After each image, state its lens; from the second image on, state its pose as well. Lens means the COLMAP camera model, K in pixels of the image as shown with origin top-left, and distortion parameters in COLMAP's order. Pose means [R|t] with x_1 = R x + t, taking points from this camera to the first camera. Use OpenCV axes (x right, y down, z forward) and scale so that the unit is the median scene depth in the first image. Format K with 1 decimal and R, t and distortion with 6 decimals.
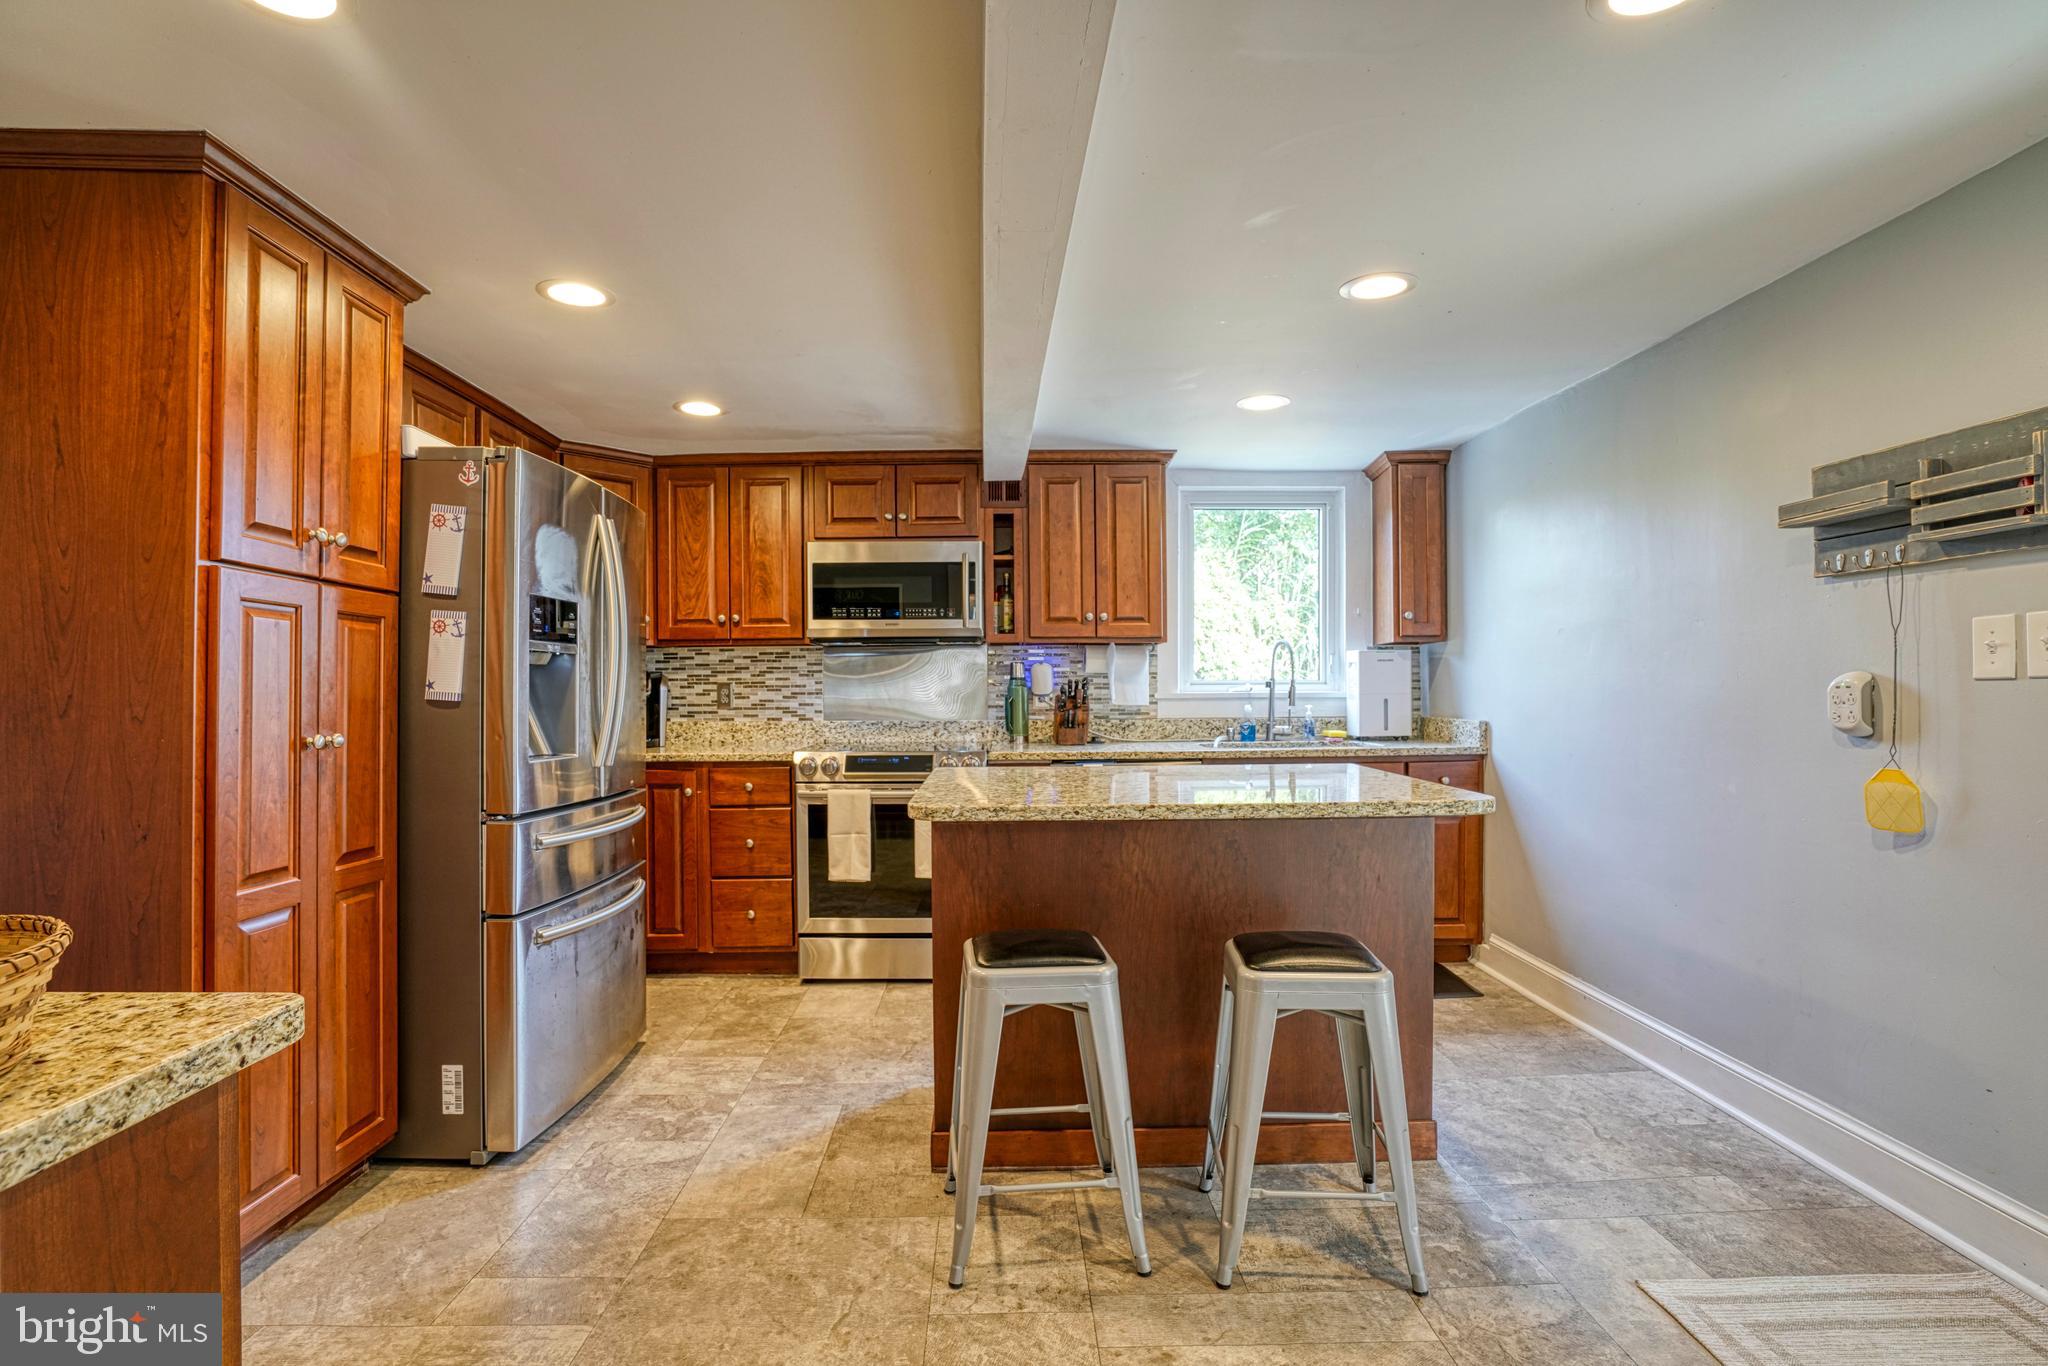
lens RADIAL K [[1016.9, 0, 1017.6], [0, 1016.9, 689.5], [0, 0, 1]] dist [-0.005084, 0.005843]
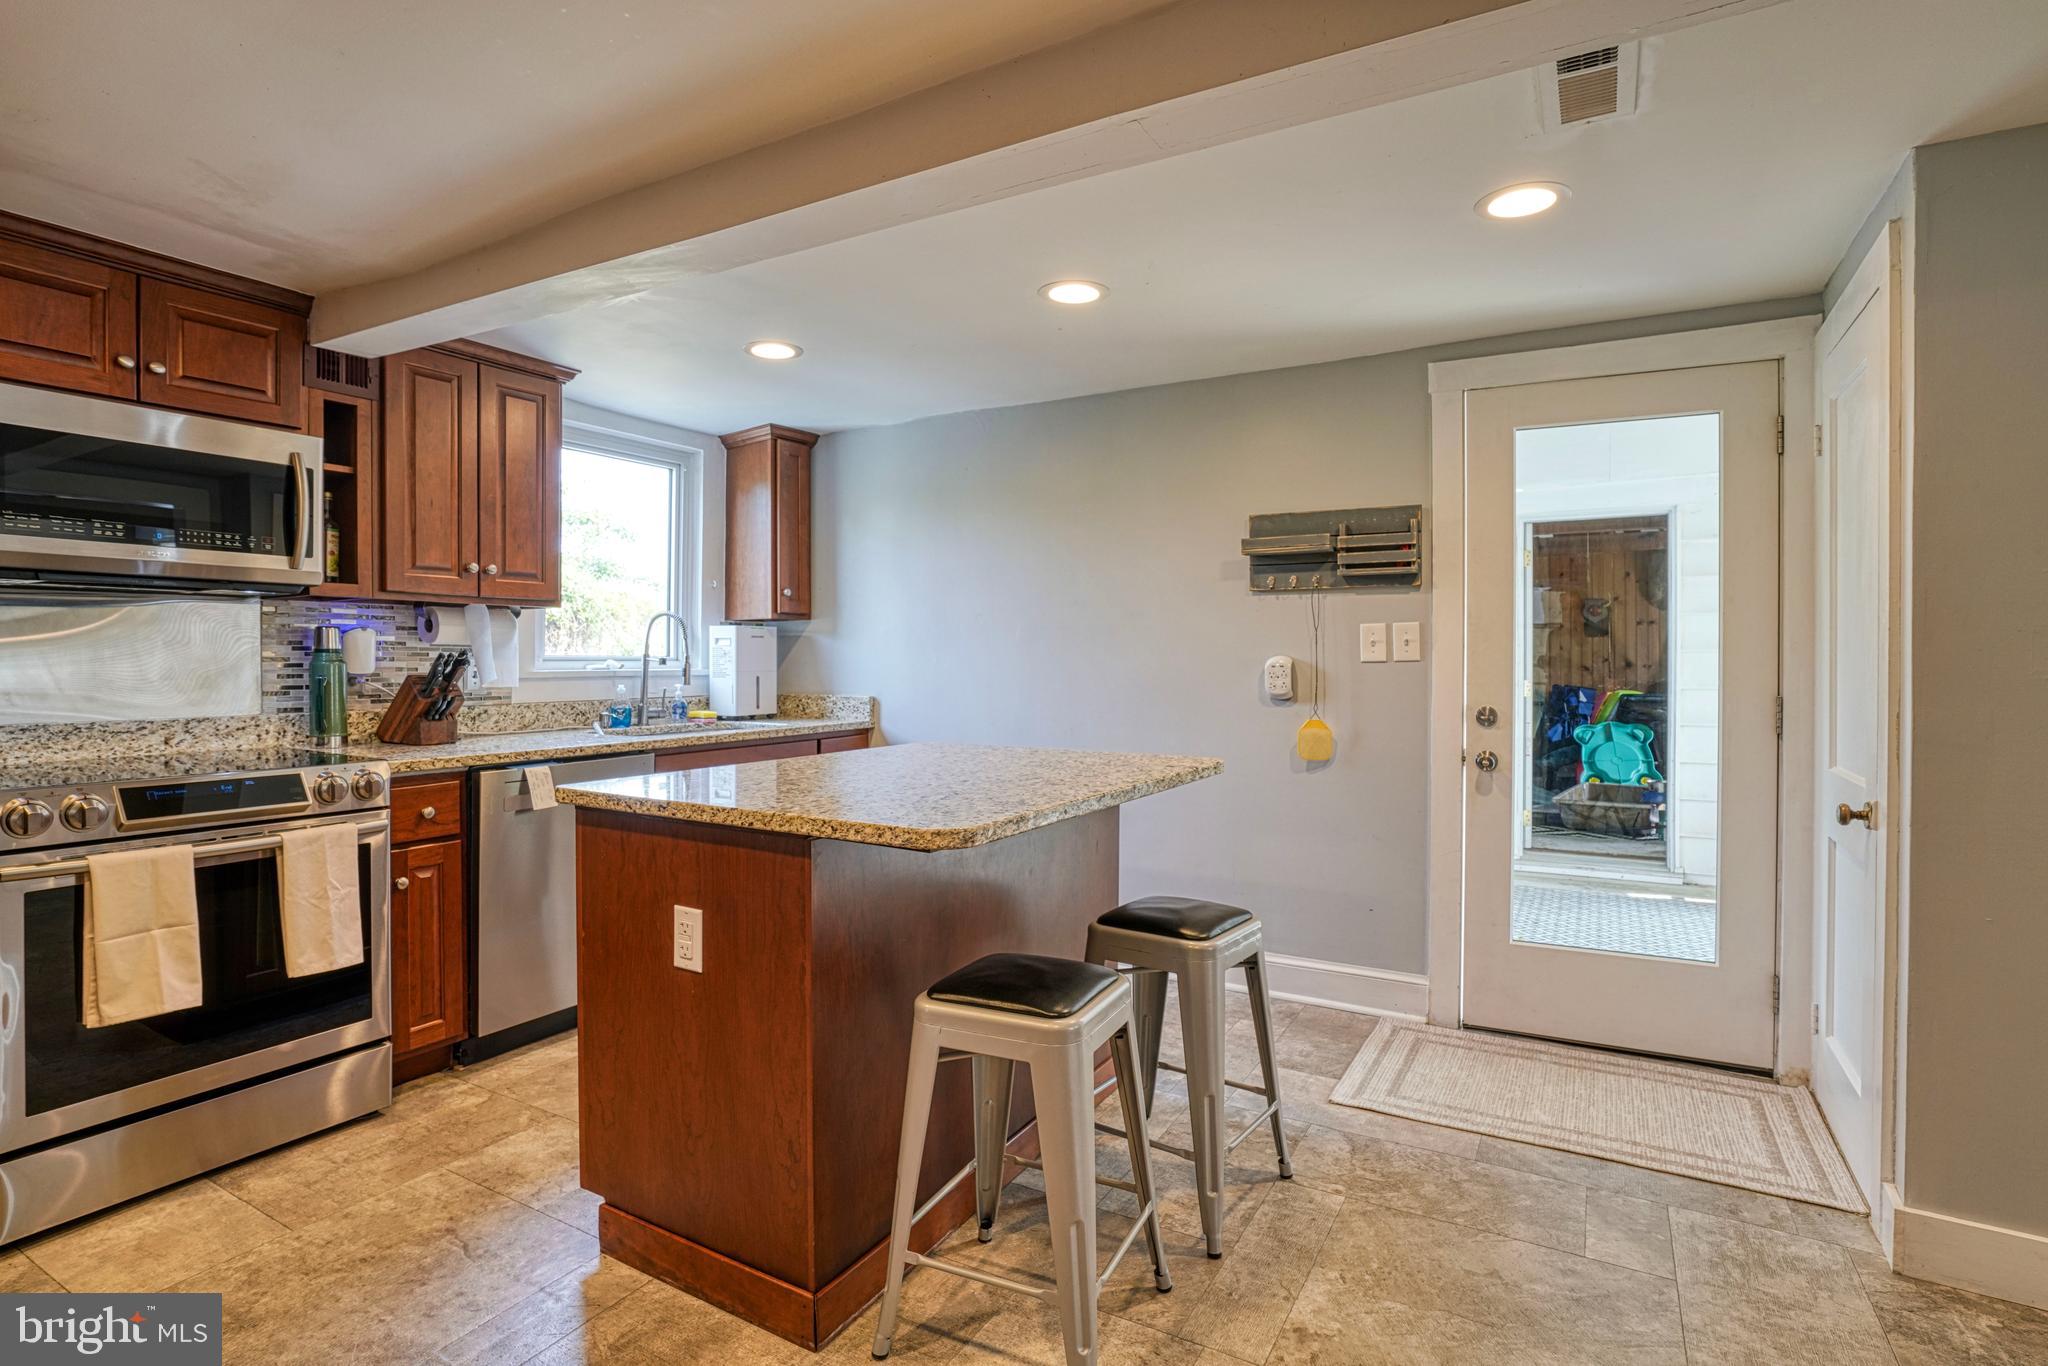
lens RADIAL K [[1016.9, 0, 1018.2], [0, 1016.9, 663.9], [0, 0, 1]] dist [-0.005084, 0.005843]
pose [[0.530634, 0.001028, 0.847600, -0.343190], [-0.001286, 0.999999, -0.000407, -0.002703], [-0.847600, -0.000874, 0.530635, 0.277241]]
